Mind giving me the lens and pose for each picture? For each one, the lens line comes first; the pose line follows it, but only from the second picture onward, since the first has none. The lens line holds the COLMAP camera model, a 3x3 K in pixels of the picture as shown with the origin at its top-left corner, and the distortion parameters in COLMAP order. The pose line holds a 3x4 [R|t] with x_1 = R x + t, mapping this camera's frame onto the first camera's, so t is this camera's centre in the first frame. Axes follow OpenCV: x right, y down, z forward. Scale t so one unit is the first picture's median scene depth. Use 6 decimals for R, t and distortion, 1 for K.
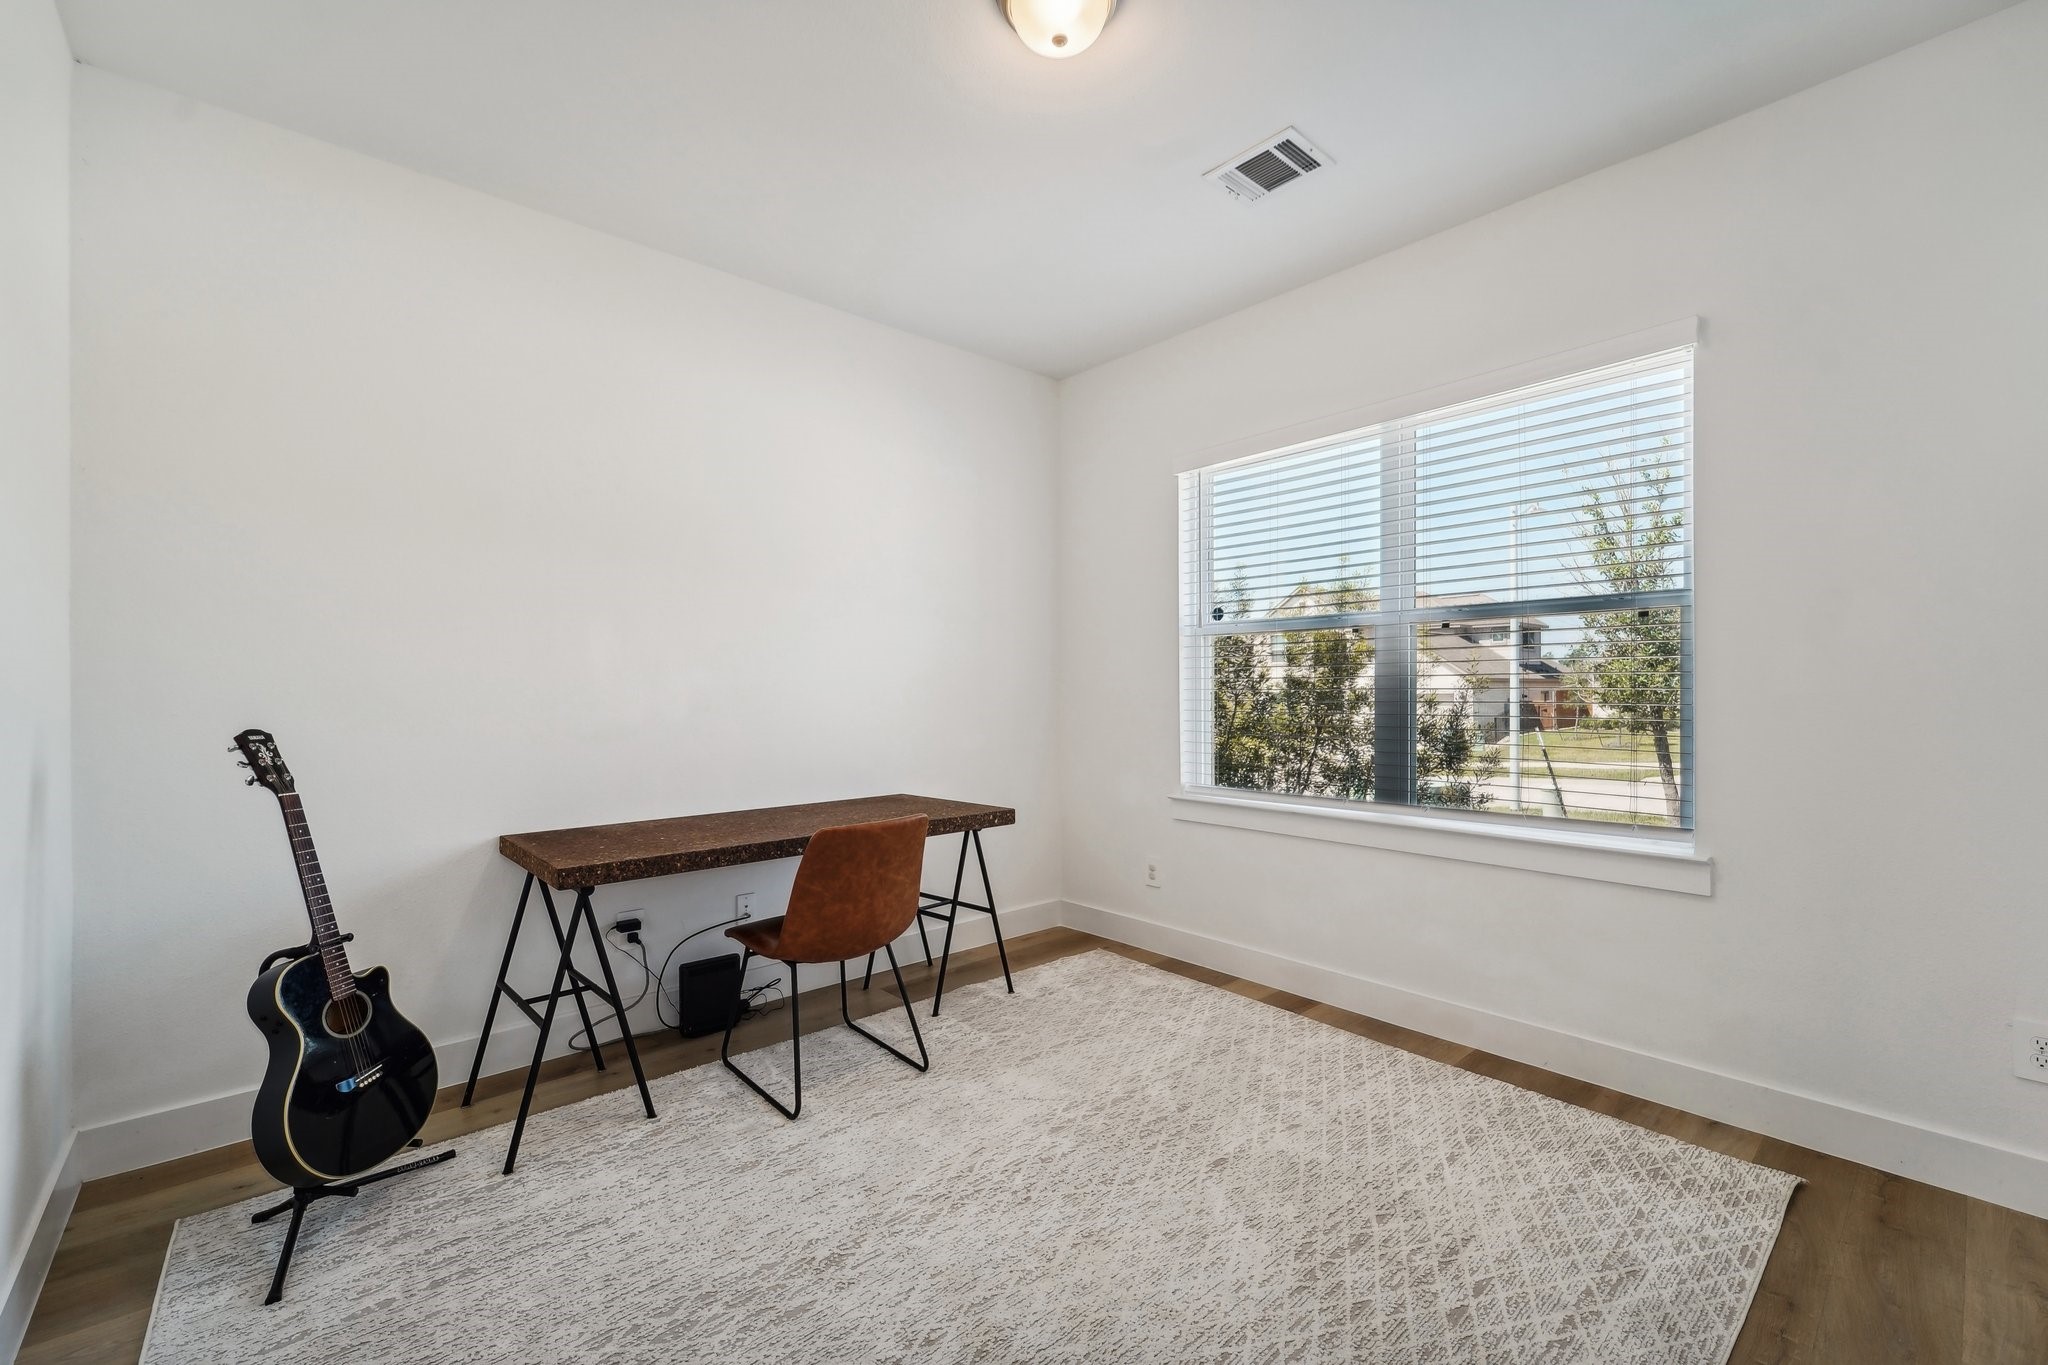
lens RADIAL K [[846.9, 0, 1034.8], [0, 846.9, 688.5], [0, 0, 1]] dist [0.003807, -0.002369]
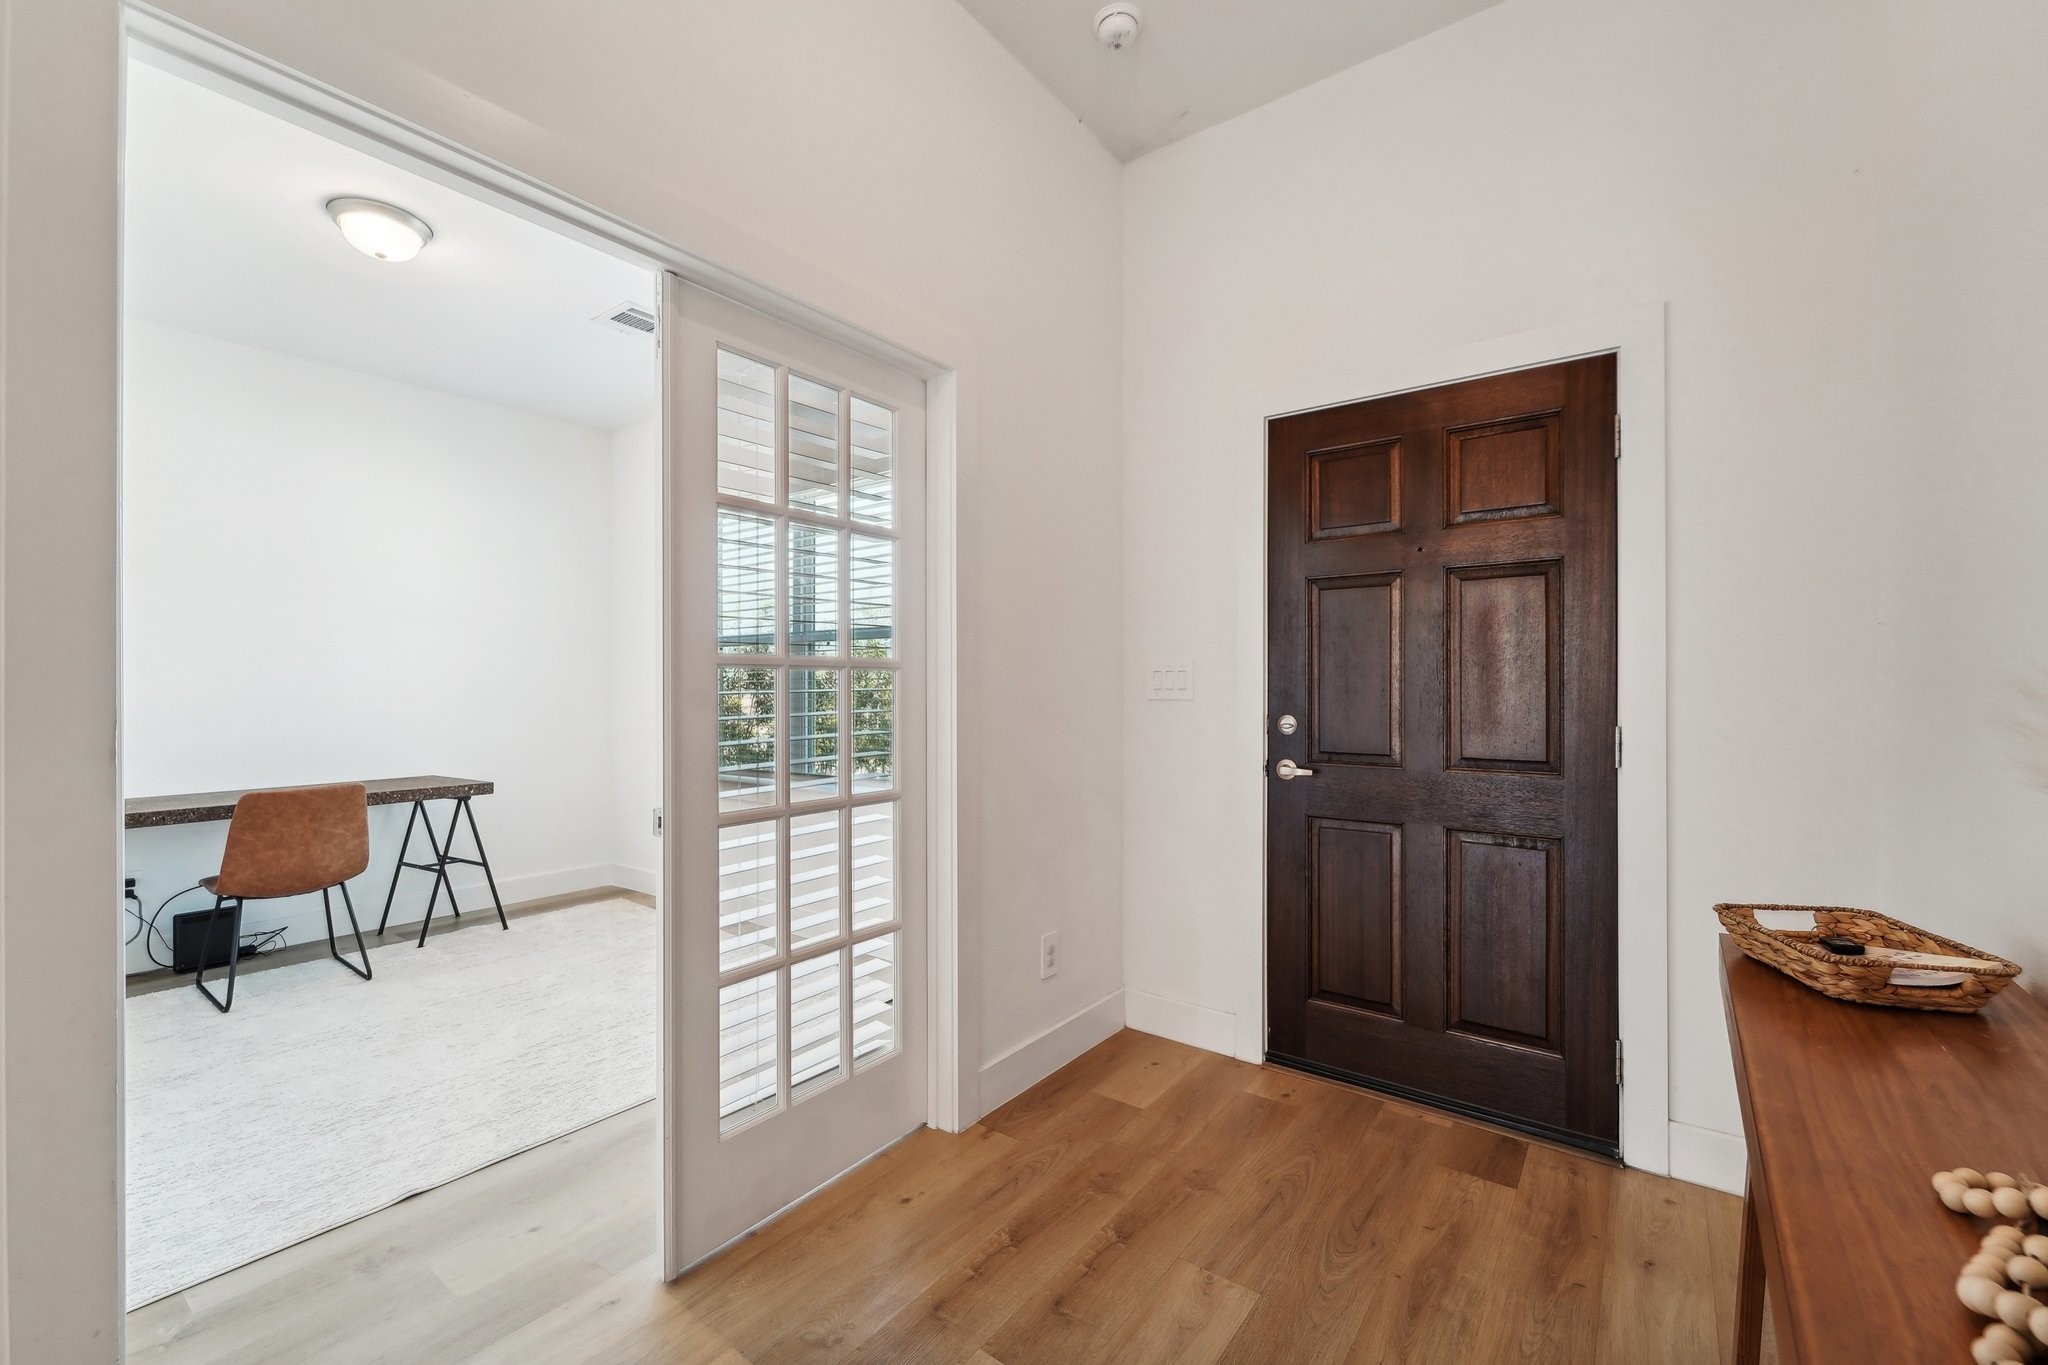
lens RADIAL K [[846.9, 0, 1018.9], [0, 846.9, 682.1], [0, 0, 1]] dist [0.003807, -0.002369]
pose [[0.978403, 0.006568, 0.206602, 0.514055], [-0.006337, 0.999978, -0.001781, -0.011634], [-0.206609, 0.000433, 0.978423, -0.437778]]
